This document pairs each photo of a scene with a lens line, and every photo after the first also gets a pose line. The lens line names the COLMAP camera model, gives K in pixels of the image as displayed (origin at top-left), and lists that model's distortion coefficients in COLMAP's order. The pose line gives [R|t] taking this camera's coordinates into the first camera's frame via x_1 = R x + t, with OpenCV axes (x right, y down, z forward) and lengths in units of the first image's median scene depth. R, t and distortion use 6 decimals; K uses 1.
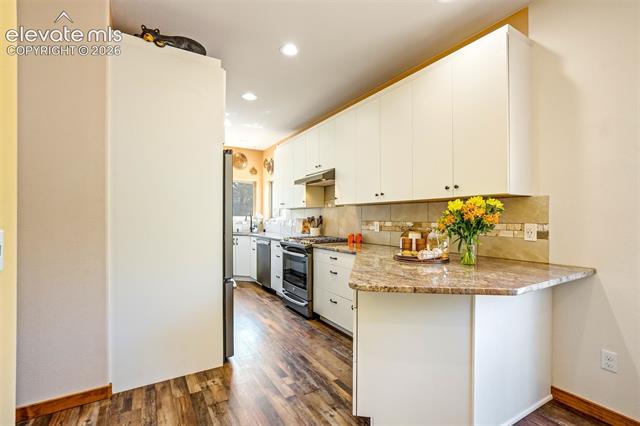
lens RADIAL K [[299.1, 0, 320.4], [0, 299.1, 219.8], [0, 0, 1]] dist [-0.002036, 0.000152]
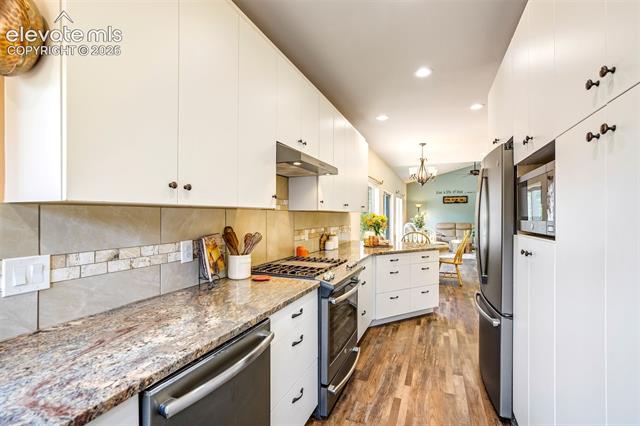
lens RADIAL K [[295.4, 0, 322.4], [0, 295.4, 214.9], [0, 0, 1]] dist [-0.051593, 0.032742]
pose [[-0.609825, 0.001737, 0.792534, -0.511762], [0.005486, 0.999983, 0.002030, -0.037281], [-0.792517, 0.005586, -0.609824, 1.372844]]
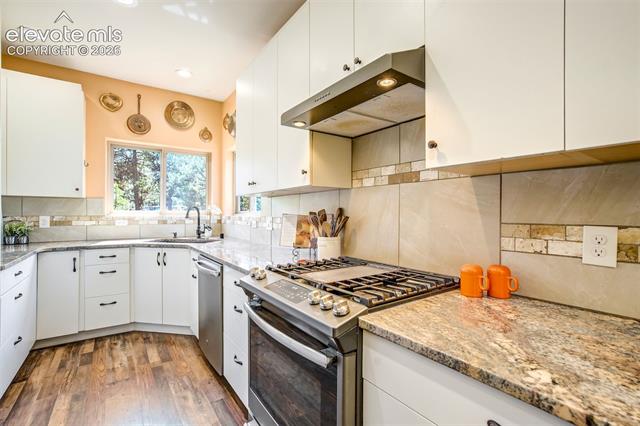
lens RADIAL K [[296.5, 0, 322.4], [0, 296.5, 213.2], [0, 0, 1]] dist [-0.038457, 0.019282]
pose [[0.996467, 0.000904, 0.083982, -0.072562], [-0.000251, 0.999970, -0.007786, -0.004134], [-0.083987, 0.007738, 0.996437, 0.685958]]
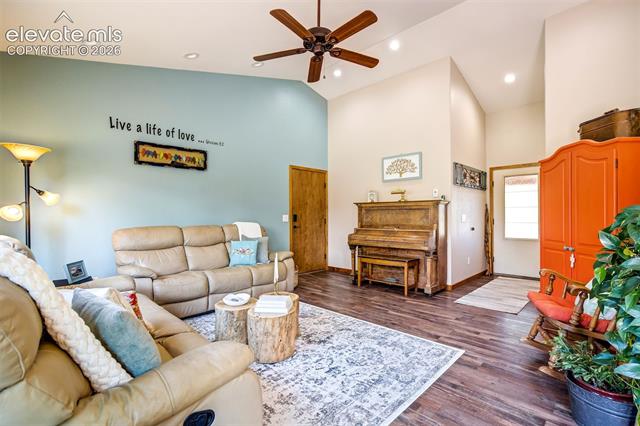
lens RADIAL K [[295.4, 0, 322.4], [0, 295.4, 214.9], [0, 0, 1]] dist [-0.051593, 0.032742]
pose [[-0.966244, 0.001127, -0.257627, 0.900926], [0.000231, 0.999994, 0.003509, 0.019925], [0.257629, 0.003331, -0.966238, -0.578903]]
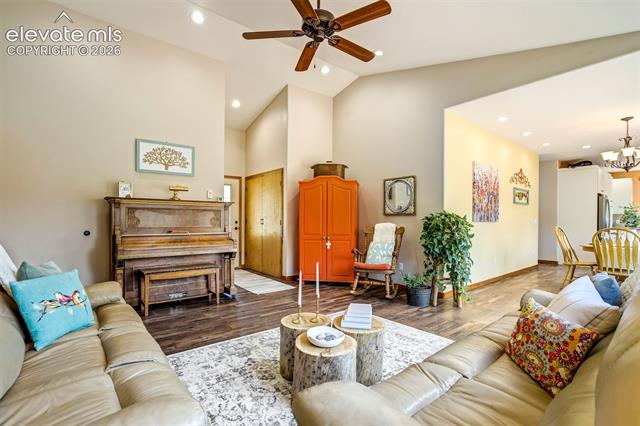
lens RADIAL K [[299.1, 0, 320.4], [0, 299.1, 219.8], [0, 0, 1]] dist [-0.002036, 0.000152]
pose [[0.148885, 0.001301, -0.988854, 1.398879], [-0.012366, 0.999923, -0.000547, 0.031670], [0.988777, 0.012310, 0.148889, -1.377567]]
